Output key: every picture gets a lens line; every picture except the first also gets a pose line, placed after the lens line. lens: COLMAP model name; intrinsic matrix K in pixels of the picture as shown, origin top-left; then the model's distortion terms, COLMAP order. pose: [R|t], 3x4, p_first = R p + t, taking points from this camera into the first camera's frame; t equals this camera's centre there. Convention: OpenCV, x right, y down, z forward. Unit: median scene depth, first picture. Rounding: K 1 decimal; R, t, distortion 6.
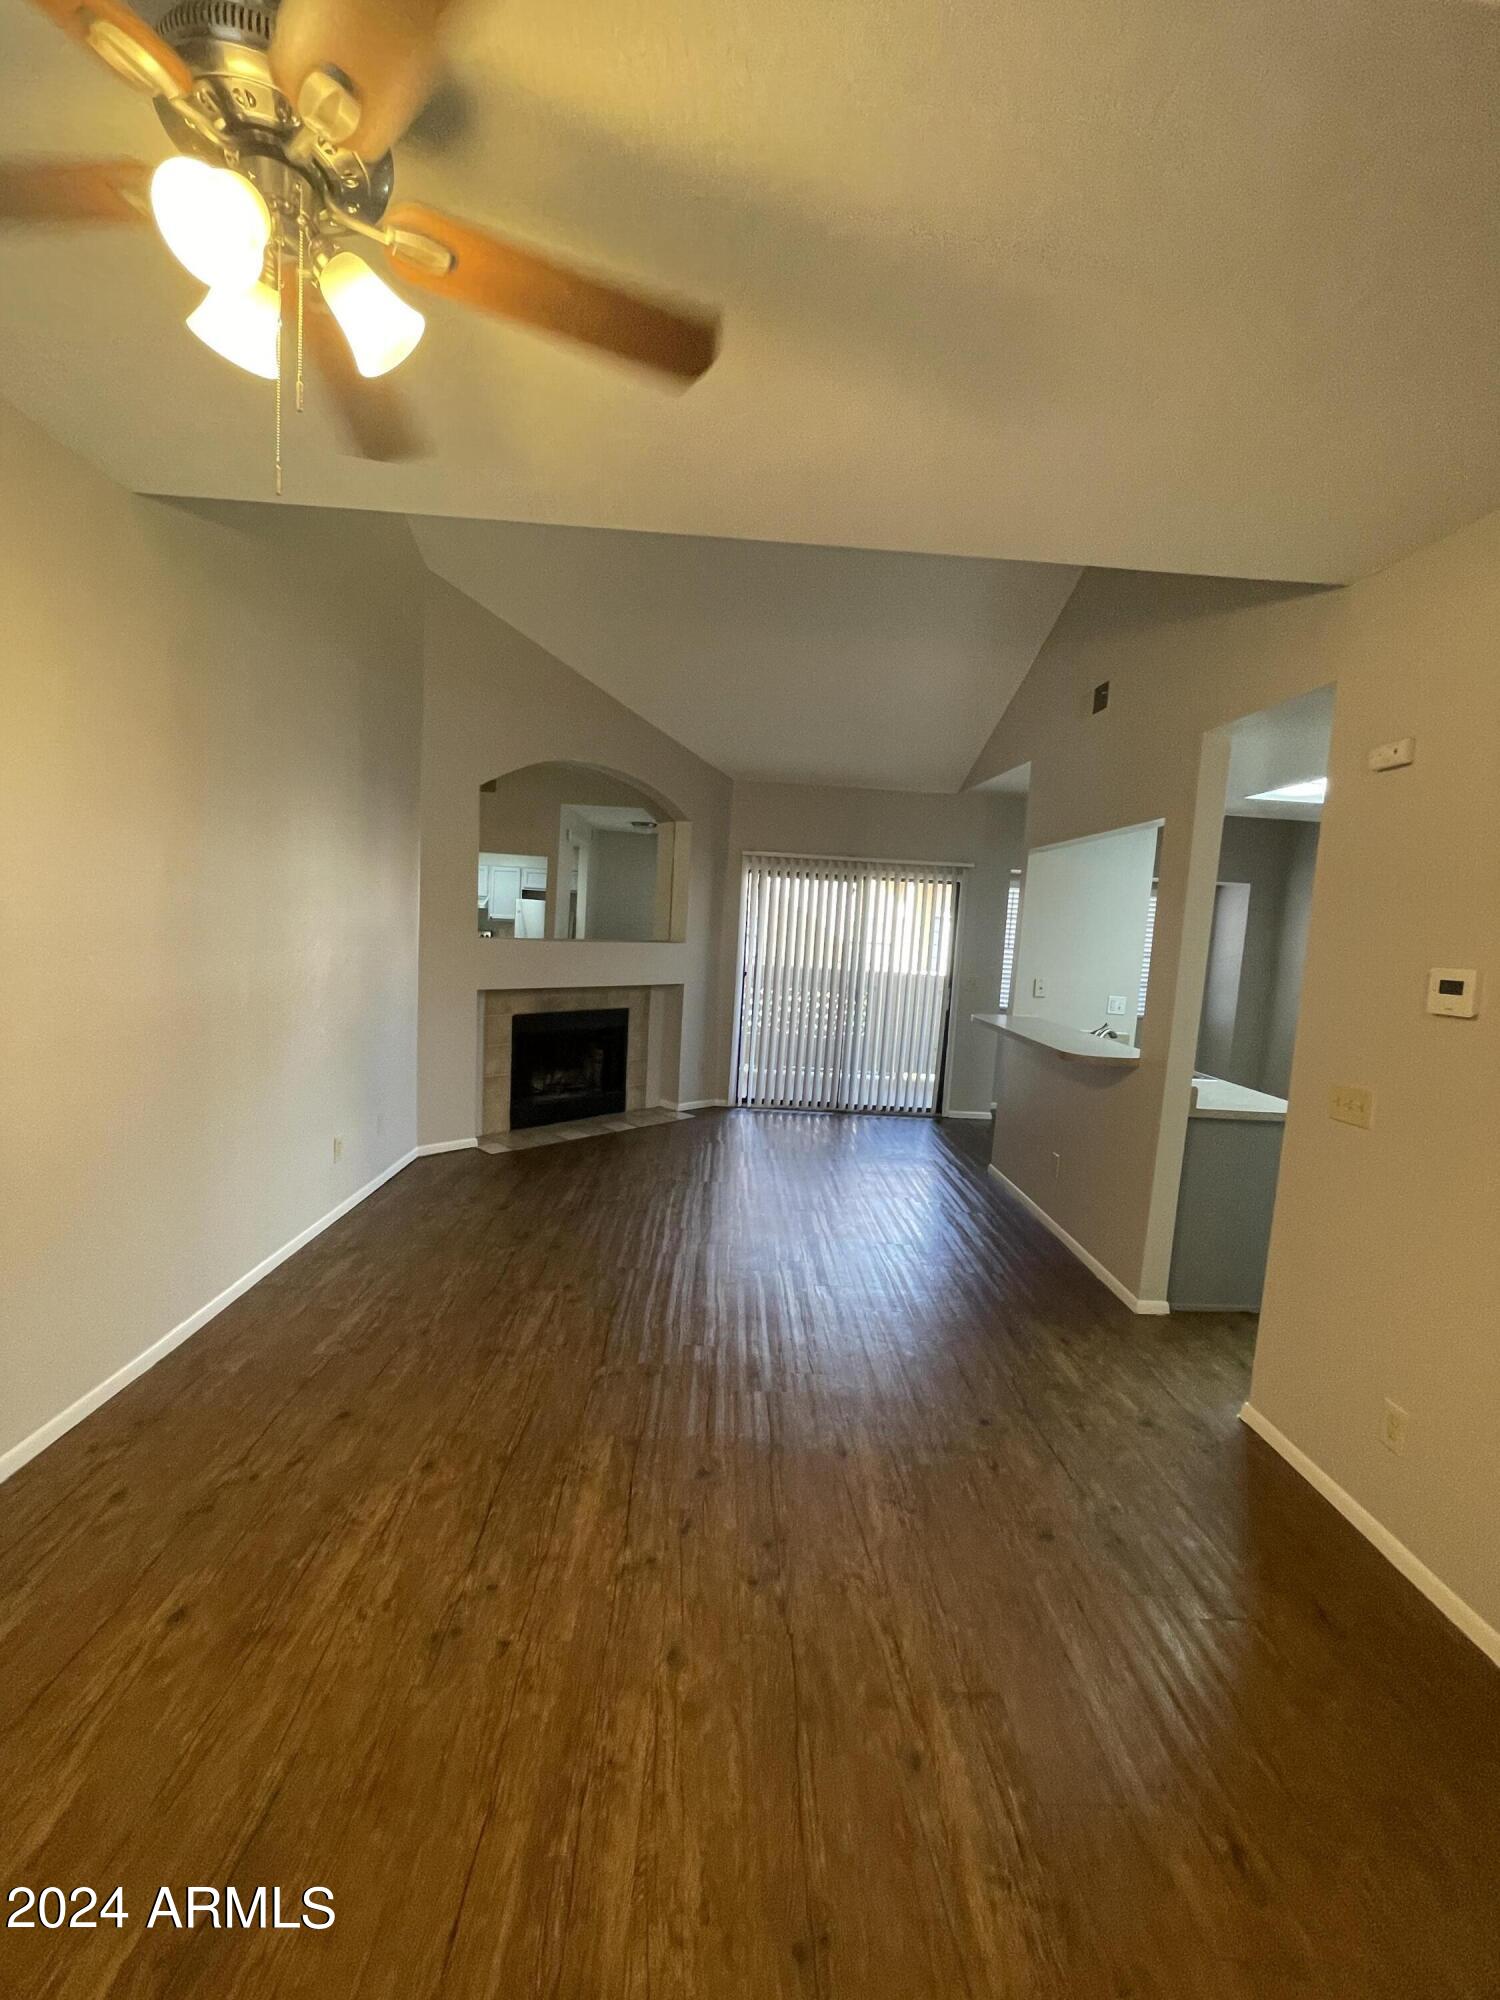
lens RADIAL K [[811.2, 0, 749.3], [0, 811.2, 1000.3], [0, 0, 1]] dist [-0.000390, -0.000474]
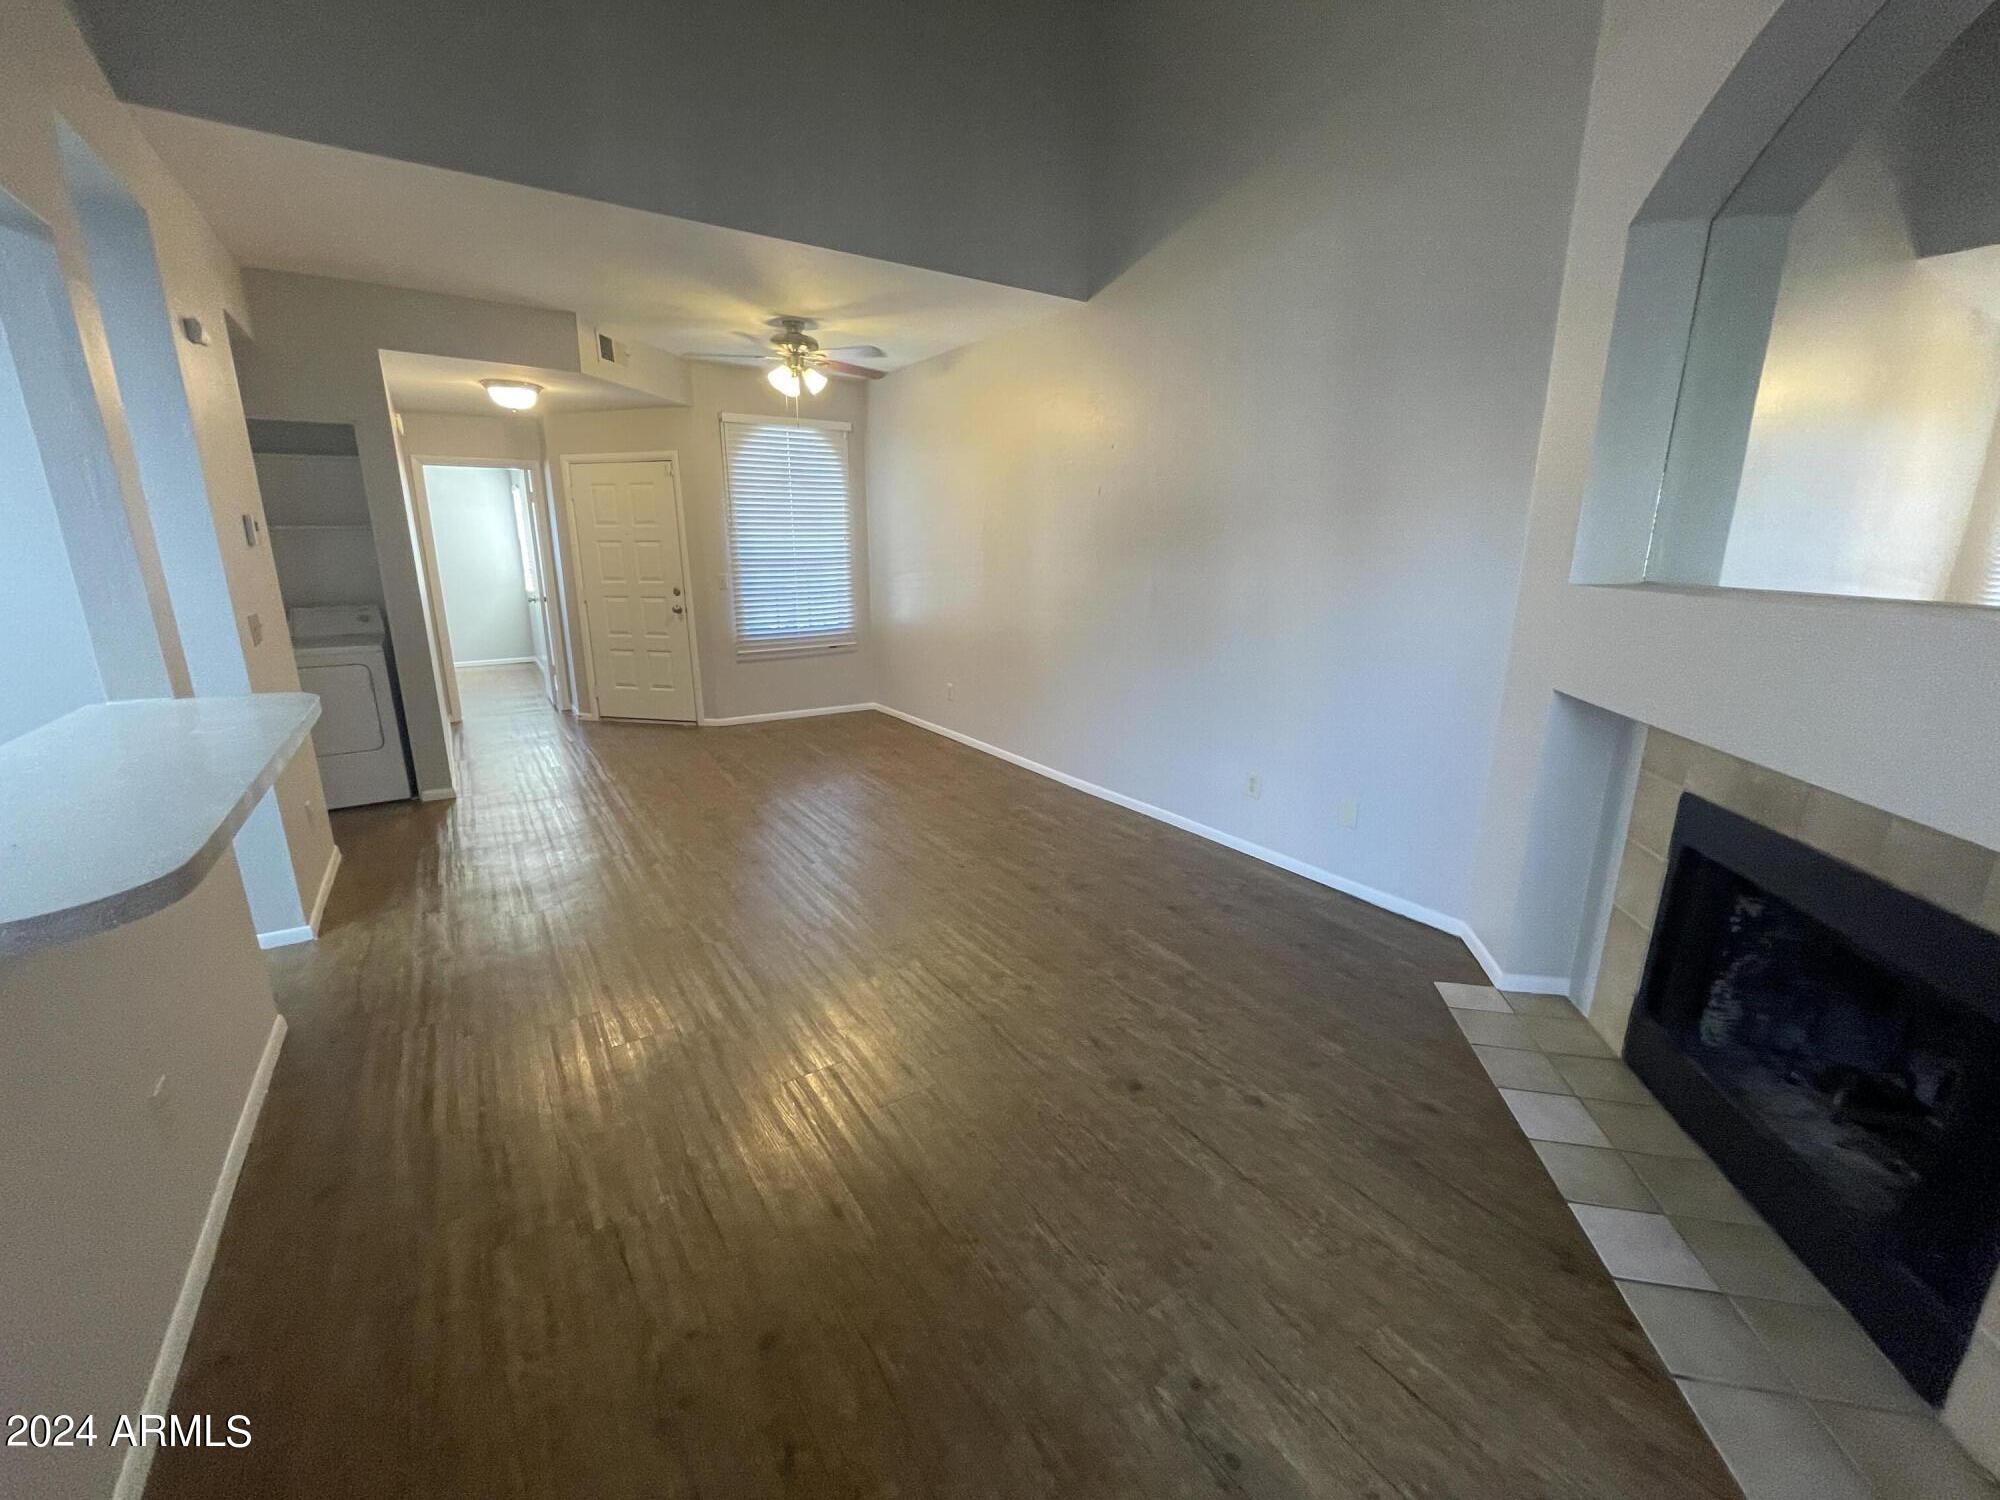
lens RADIAL K [[811.2, 0, 992.2], [0, 811.2, 740.9], [0, 0, 1]] dist [-0.000390, -0.000474]
pose [[-0.849589, 0.061661, -0.523829, 0.164652], [-0.108358, 0.951554, 0.287754, -0.069696], [0.516195, 0.301234, -0.801749, 0.988040]]
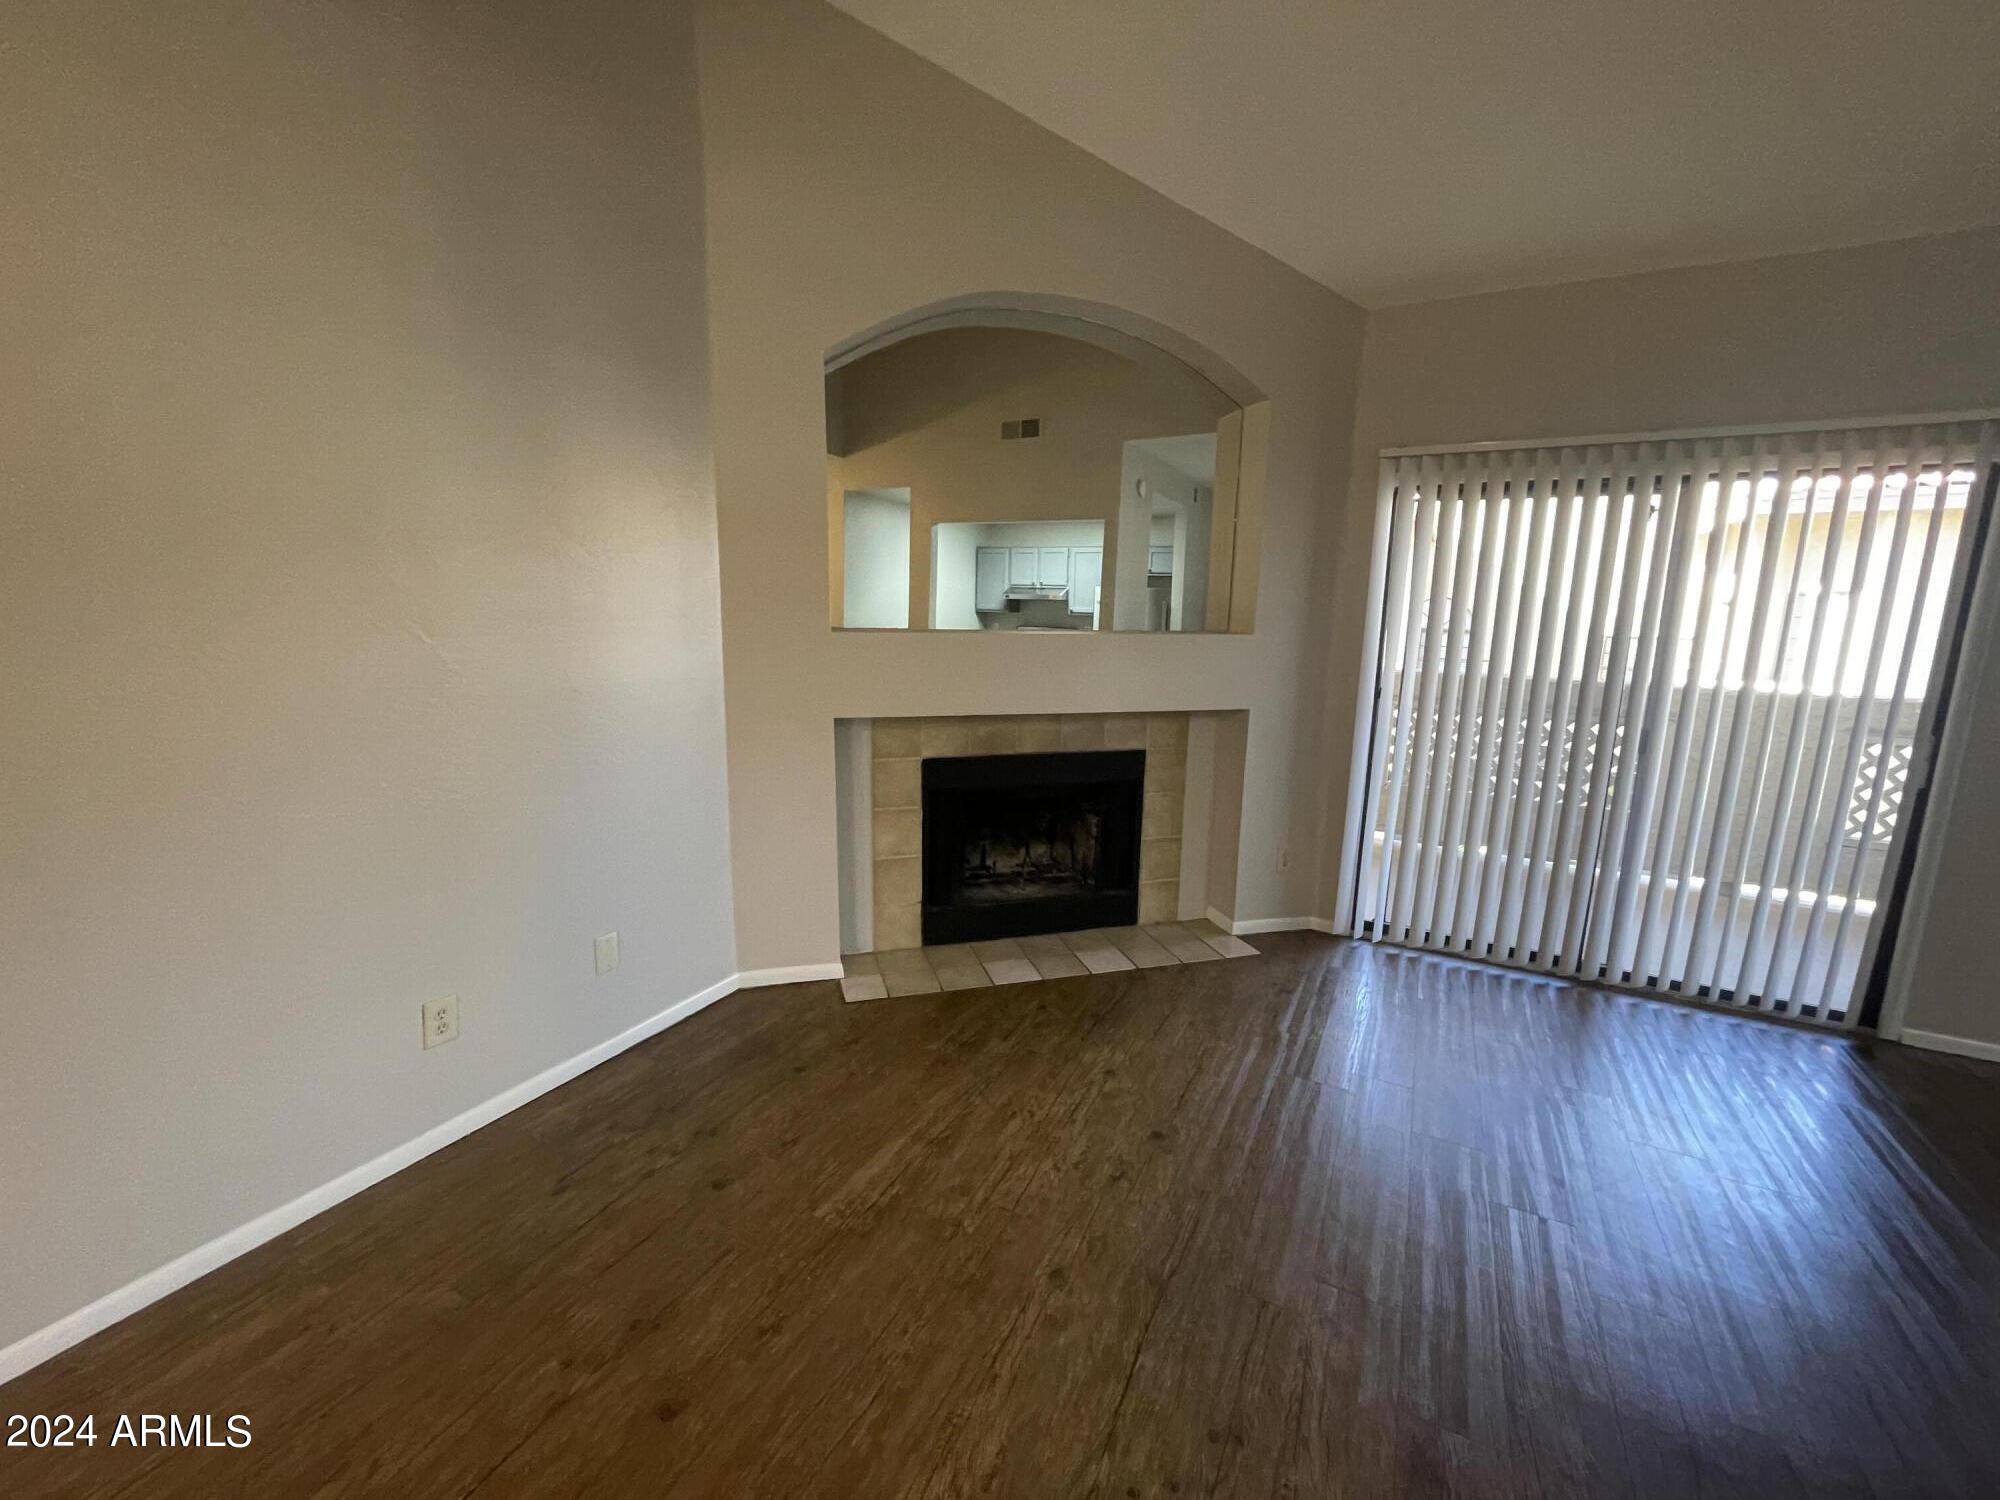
lens RADIAL K [[811.2, 0, 1000.4], [0, 811.2, 744.2], [0, 0, 1]] dist [-0.000390, -0.000474]
pose [[0.867157, 0.046939, -0.495819, 0.046547], [-0.021867, 0.998177, 0.056254, -0.024098], [0.497555, -0.037939, 0.866602, 0.447133]]
